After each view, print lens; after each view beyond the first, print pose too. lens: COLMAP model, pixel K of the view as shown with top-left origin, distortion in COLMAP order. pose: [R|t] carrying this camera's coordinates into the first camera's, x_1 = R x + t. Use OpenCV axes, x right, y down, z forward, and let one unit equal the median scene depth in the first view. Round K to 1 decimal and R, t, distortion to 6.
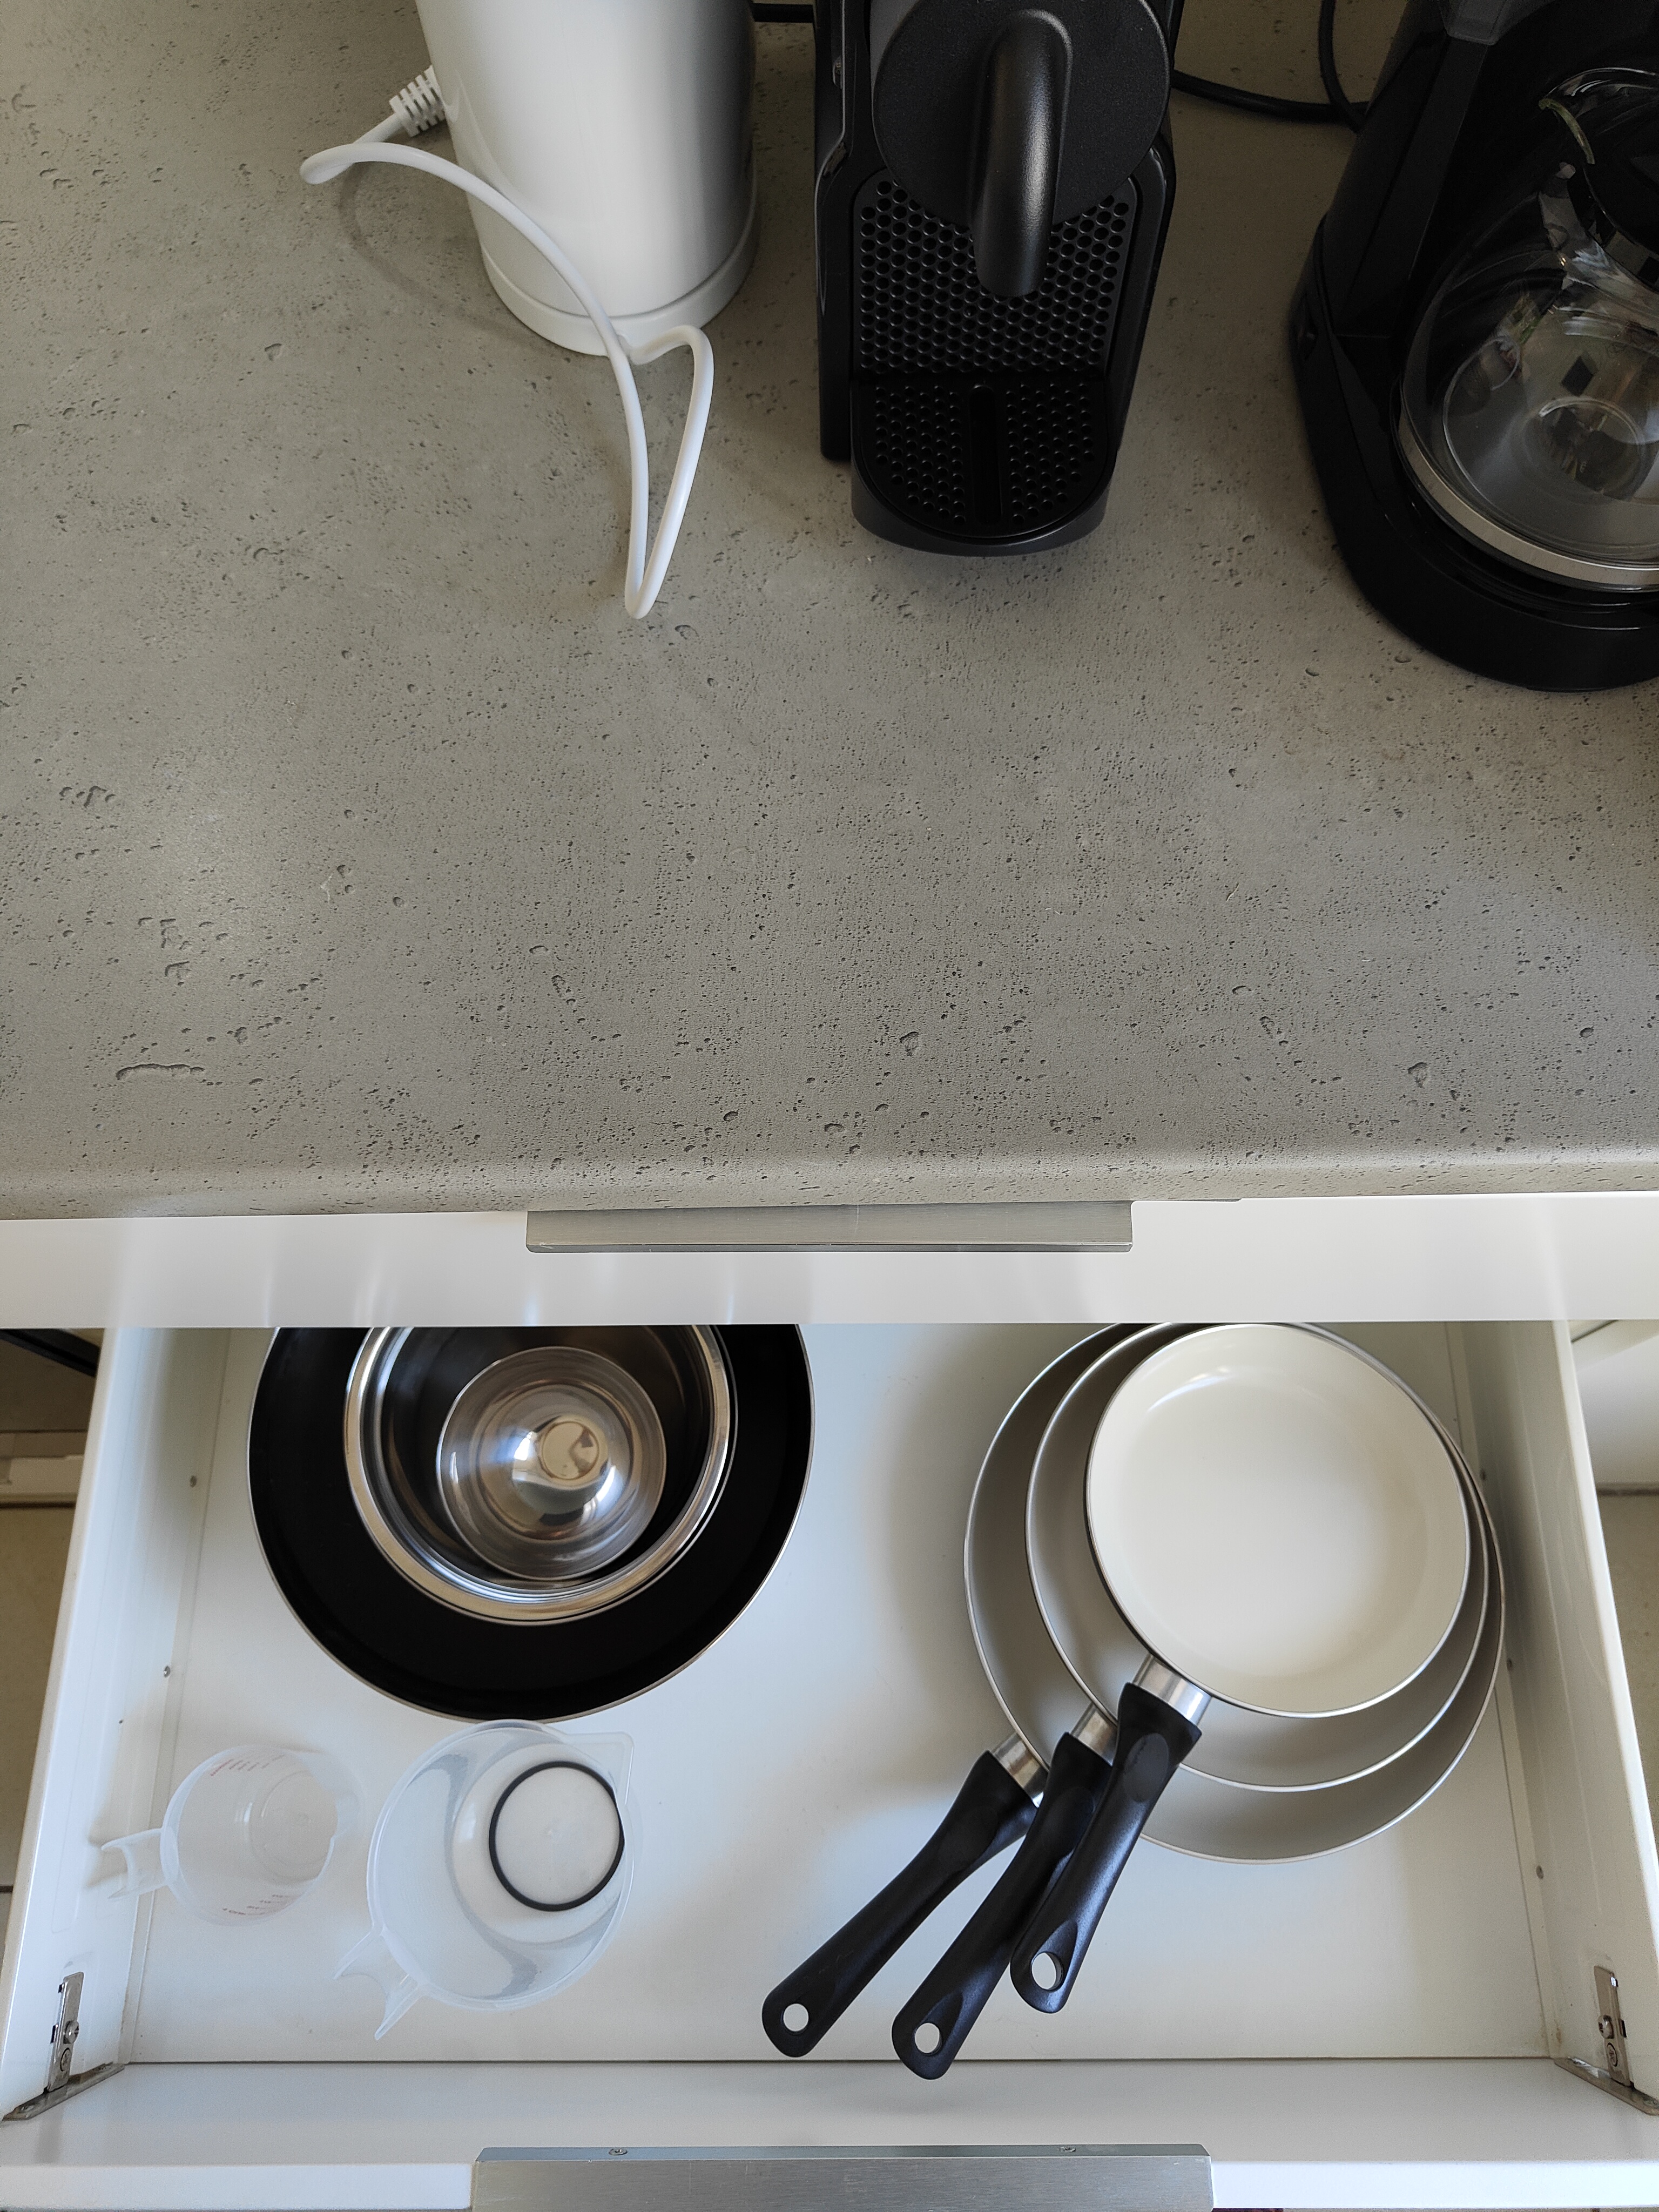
lens RADIAL K [[1585.3, 0, 822.9], [0, 1585.3, 1112.0], [0, 0, 1]] dist [-0.002158, 0.005916]
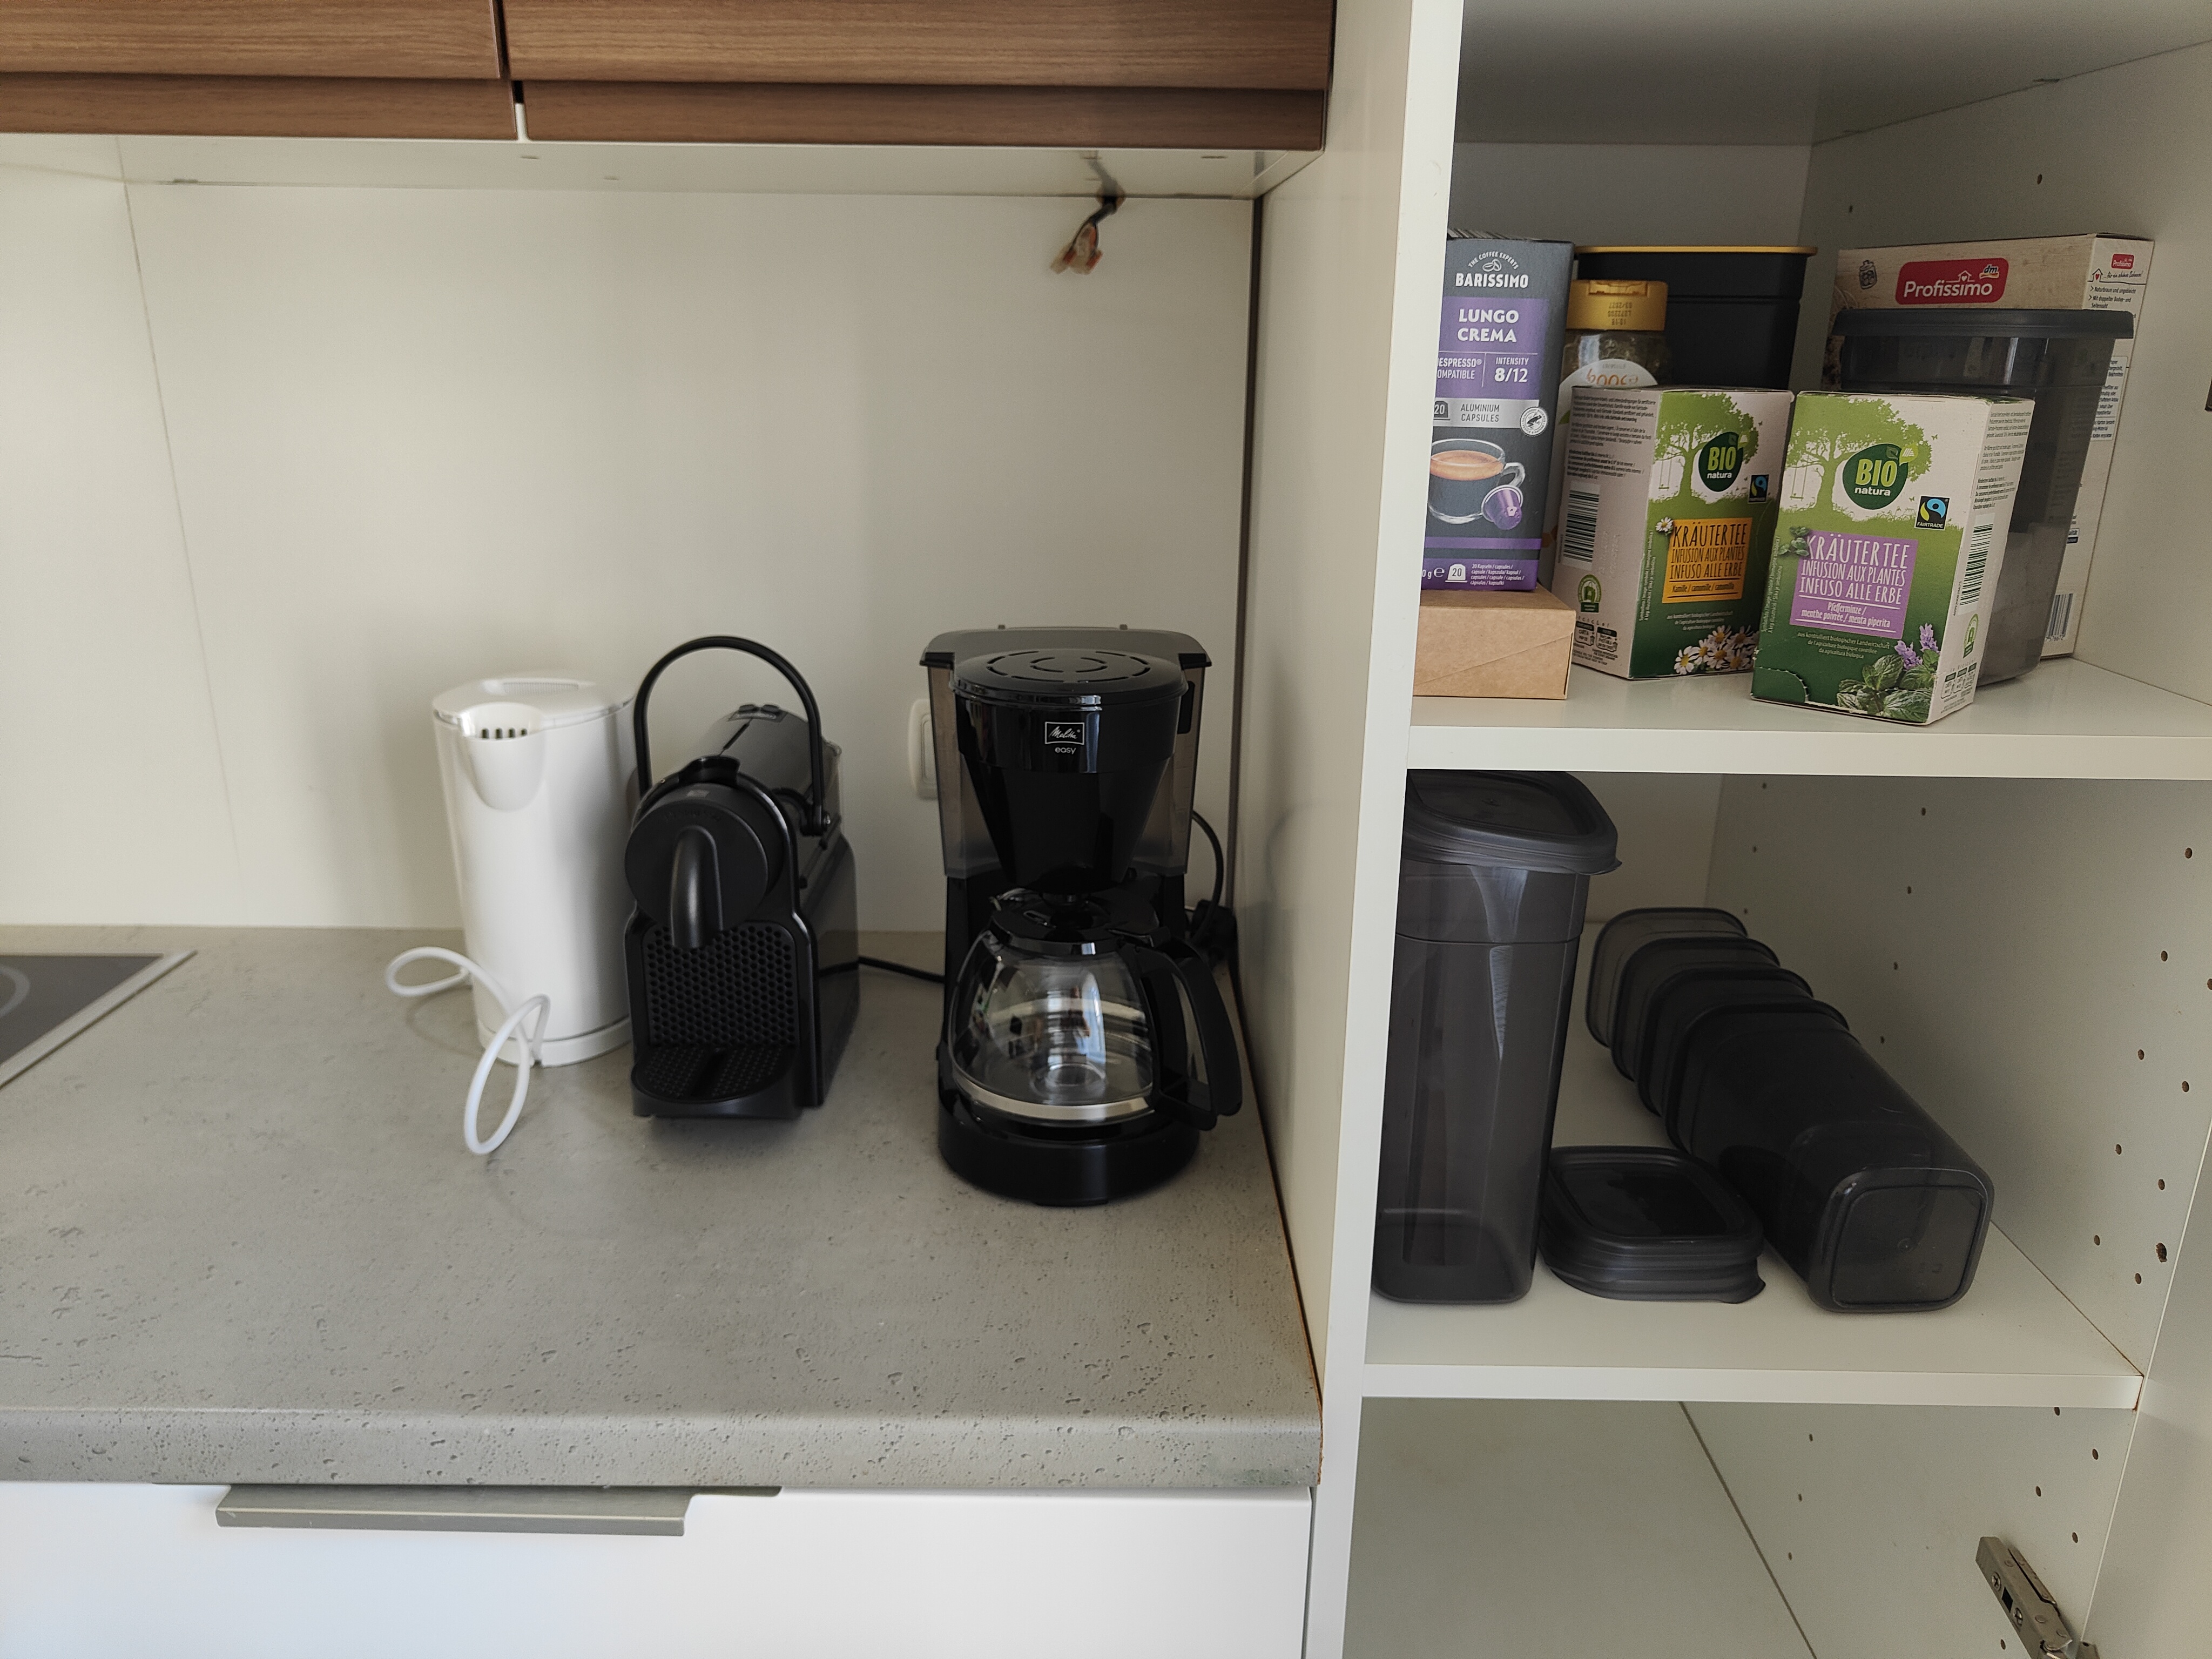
lens RADIAL K [[1585.3, 0, 1107.7], [0, 1585.3, 833.1], [0, 0, 1]] dist [-0.002158, 0.005916]
pose [[0.999678, 0.025098, -0.003666, 0.553472], [-0.018678, 0.630651, -0.775842, 0.757281], [-0.017160, 0.775661, 0.630917, -0.273677]]
